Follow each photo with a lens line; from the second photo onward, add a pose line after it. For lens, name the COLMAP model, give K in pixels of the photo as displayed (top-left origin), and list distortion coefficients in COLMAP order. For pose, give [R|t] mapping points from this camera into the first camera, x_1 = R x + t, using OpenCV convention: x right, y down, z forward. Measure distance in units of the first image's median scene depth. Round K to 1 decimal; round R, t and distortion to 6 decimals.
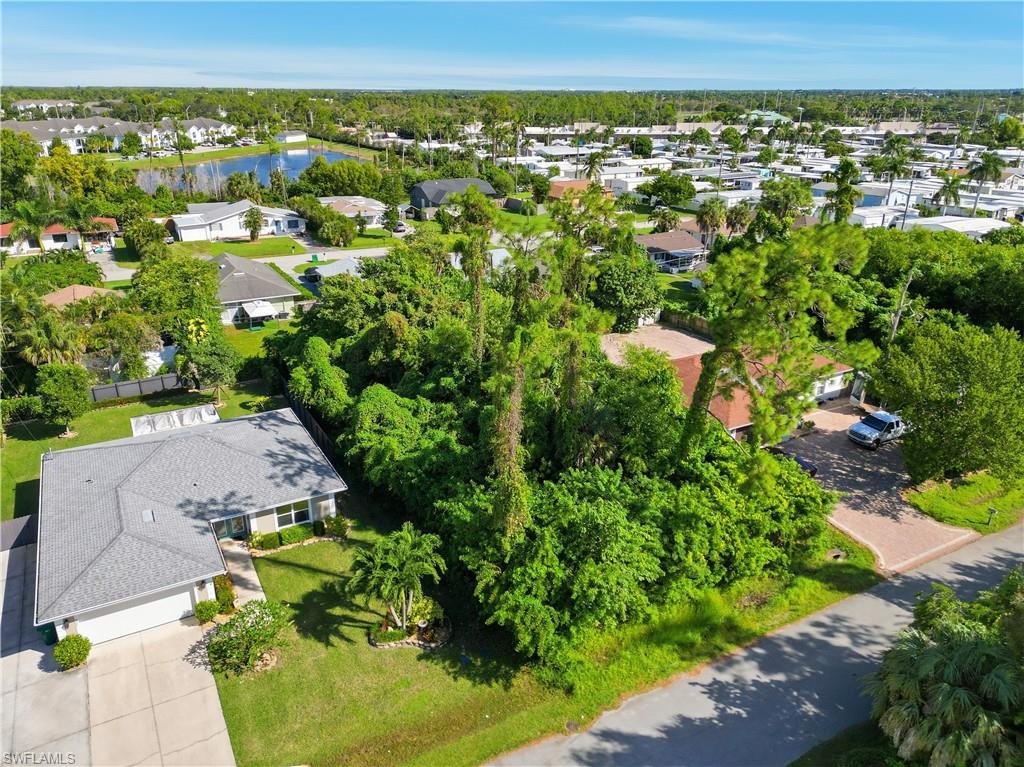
lens RADIAL K [[744.1, 0, 512.0], [0, 744.1, 383.5], [0, 0, 1]] dist [0.076518, -0.075419]
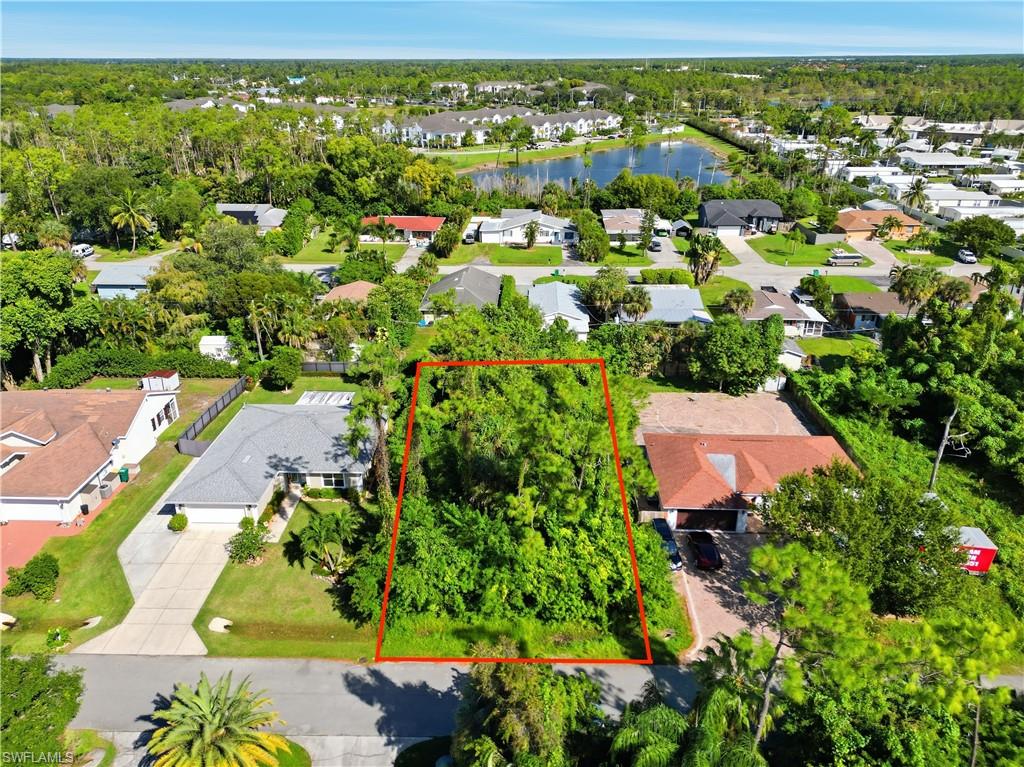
lens RADIAL K [[738.0, 0, 509.7], [0, 738.0, 382.0], [0, 0, 1]] dist [0.094493, -0.095056]
pose [[0.856886, 0.201728, -0.474397, 0.602898], [-0.183905, 0.979326, 0.084257, -0.187348], [0.481586, 0.015045, 0.876270, -0.140387]]
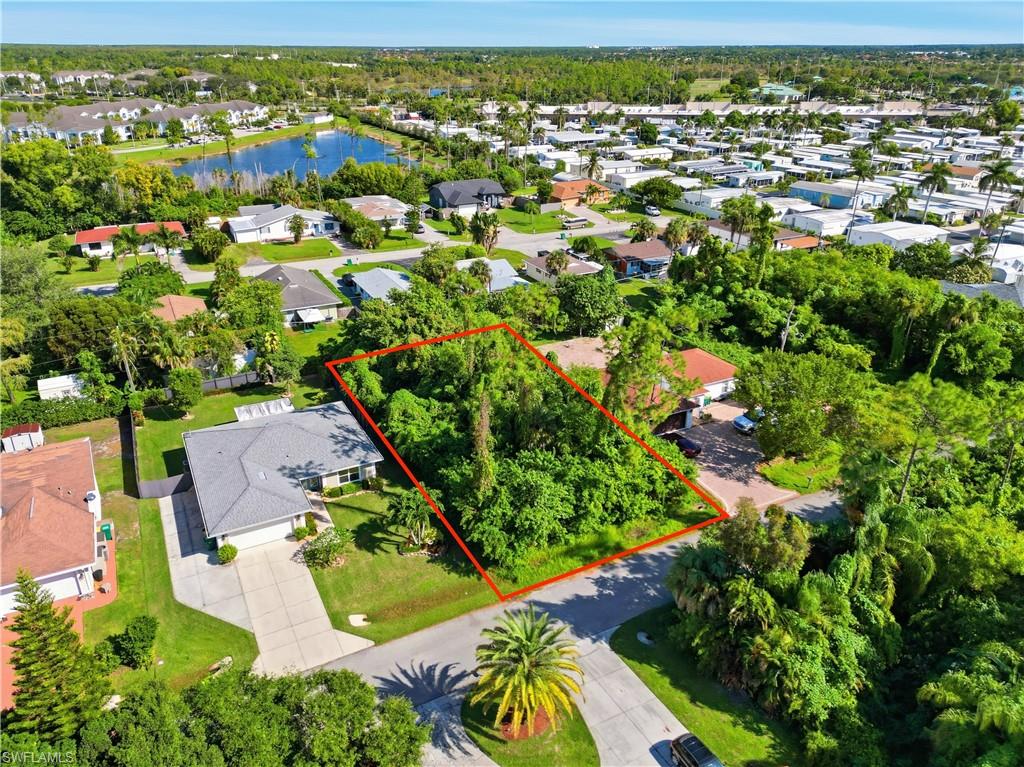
lens RADIAL K [[738.0, 0, 509.7], [0, 738.0, 382.0], [0, 0, 1]] dist [0.094493, -0.095056]
pose [[0.999484, 0.009944, -0.030539, 0.074328], [-0.008365, 0.998642, 0.051417, -0.087043], [0.031009, -0.051135, 0.998210, -0.443980]]
